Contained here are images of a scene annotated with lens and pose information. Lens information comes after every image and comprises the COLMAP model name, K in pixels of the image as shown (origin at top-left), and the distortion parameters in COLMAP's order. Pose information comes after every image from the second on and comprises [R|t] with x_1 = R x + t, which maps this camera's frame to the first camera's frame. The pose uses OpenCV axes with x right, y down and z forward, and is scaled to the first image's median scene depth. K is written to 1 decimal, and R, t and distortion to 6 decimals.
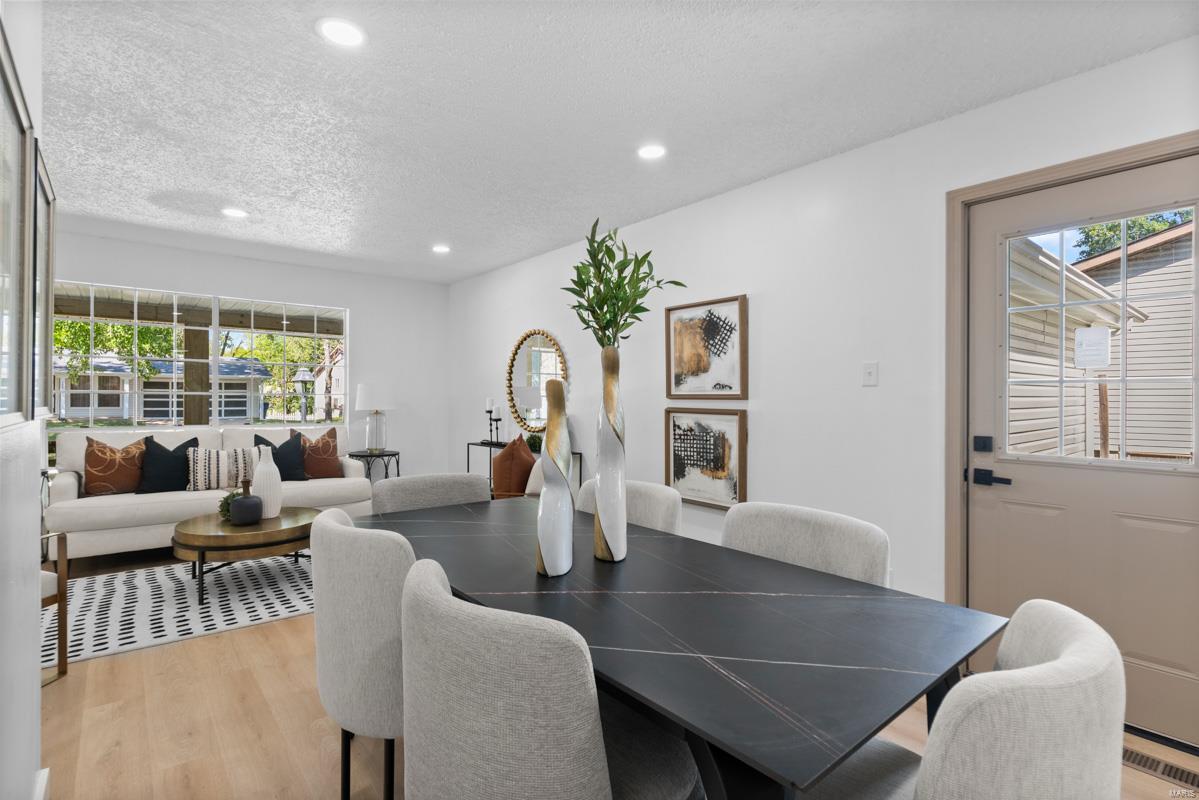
lens RADIAL K [[574.5, 0, 599.3], [0, 574.5, 399.8], [0, 0, 1]] dist [-0.001957, 0.000118]
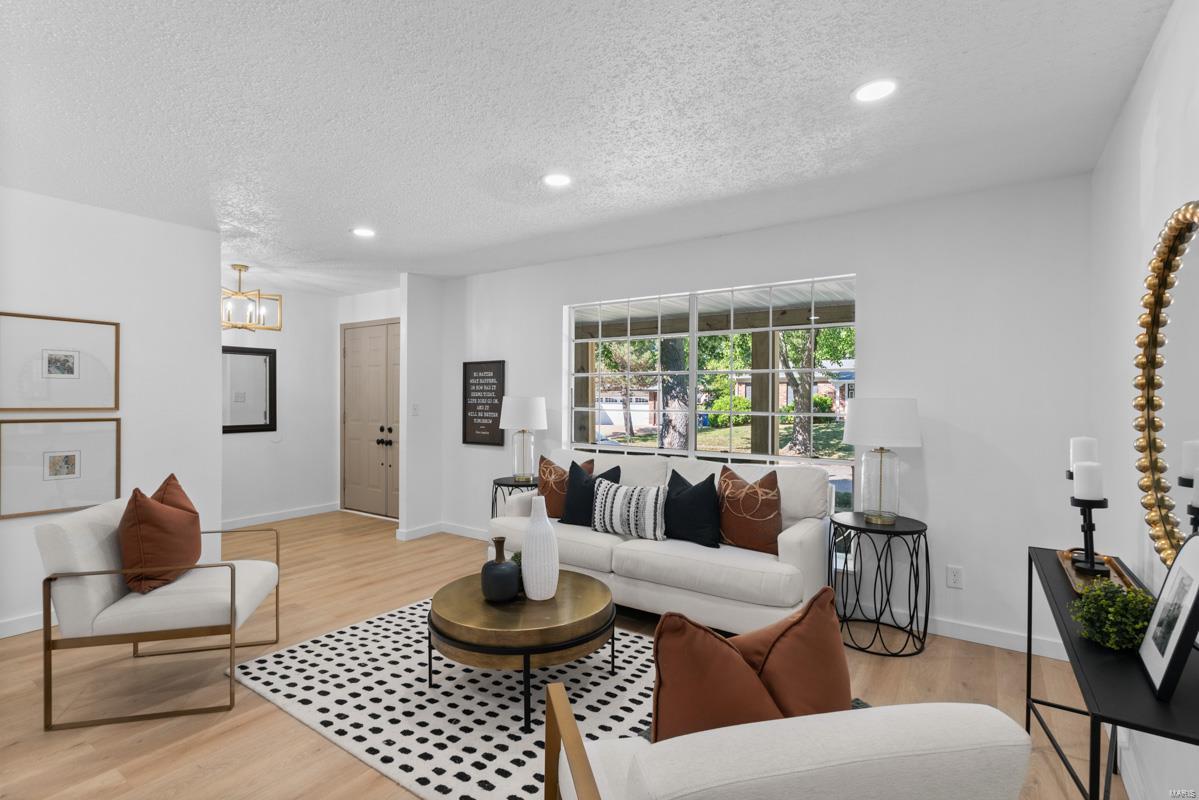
lens RADIAL K [[574.5, 0, 581.8], [0, 574.5, 406.3], [0, 0, 1]] dist [-0.001957, 0.000118]
pose [[0.259100, 0.011664, -0.965780, 0.118824], [-0.005704, 0.999928, 0.010547, -0.038311], [0.965834, 0.002776, 0.259148, 0.939433]]
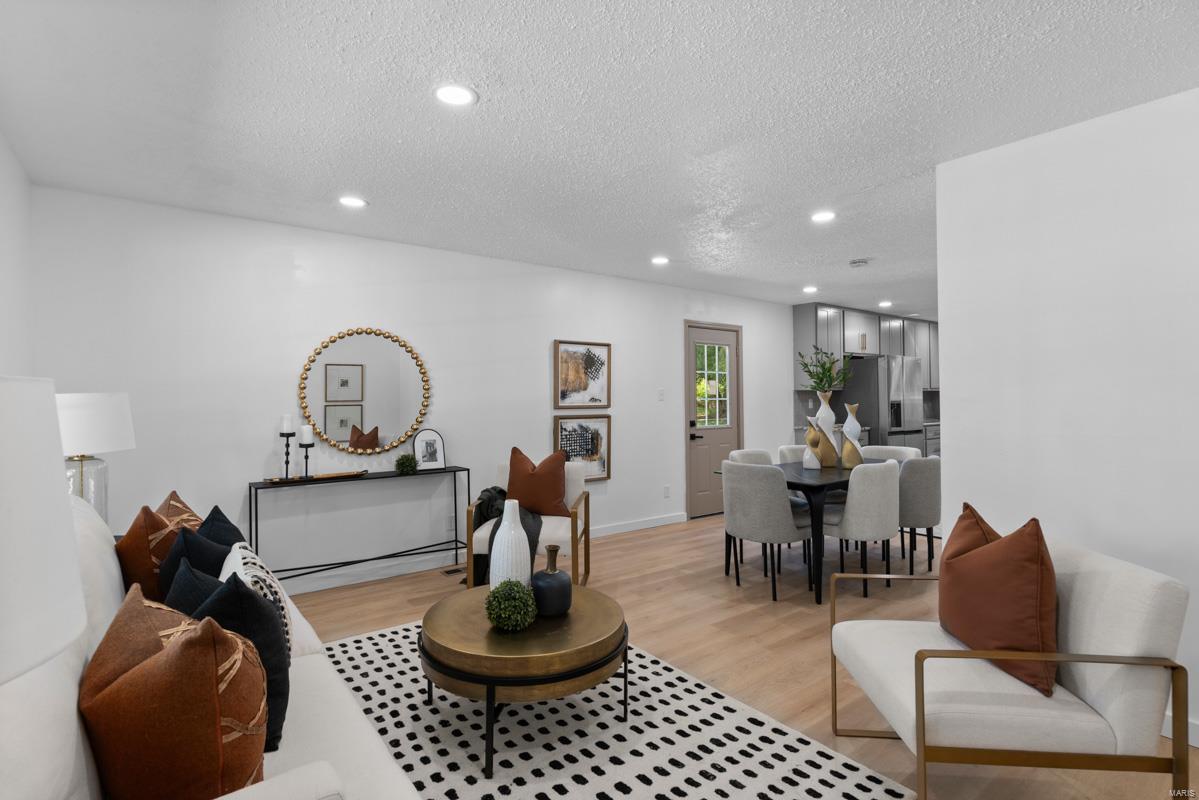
lens RADIAL K [[574.5, 0, 582.8], [0, 574.5, 389.5], [0, 0, 1]] dist [-0.001957, 0.000118]
pose [[0.056037, 0.004799, 0.998417, -1.326318], [0.004877, 0.999975, -0.005080, -0.043674], [-0.998417, 0.005154, 0.056013, 0.953972]]
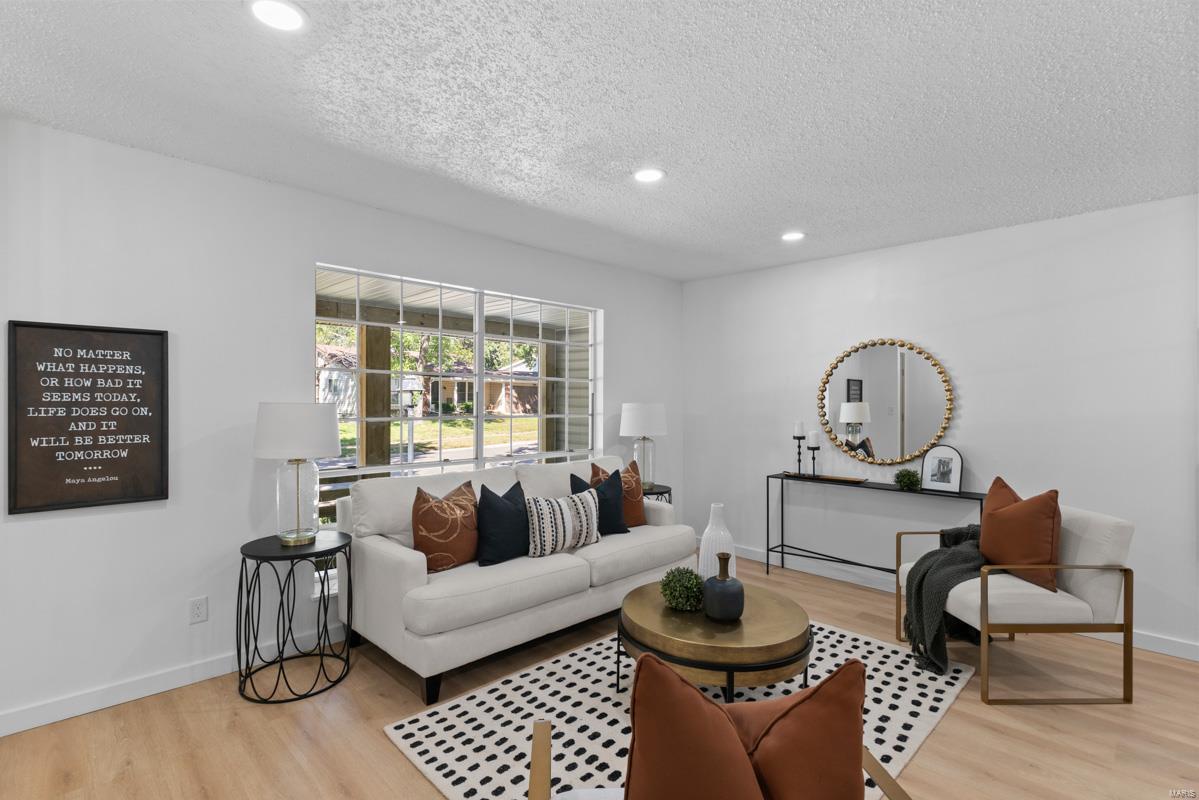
lens RADIAL K [[574.5, 0, 593.4], [0, 574.5, 400.4], [0, 0, 1]] dist [-0.001957, 0.000118]
pose [[0.996306, 0.001993, 0.085853, -0.862205], [-0.001931, 0.999998, -0.000814, -0.049108], [-0.085855, 0.000645, 0.996307, 0.325483]]
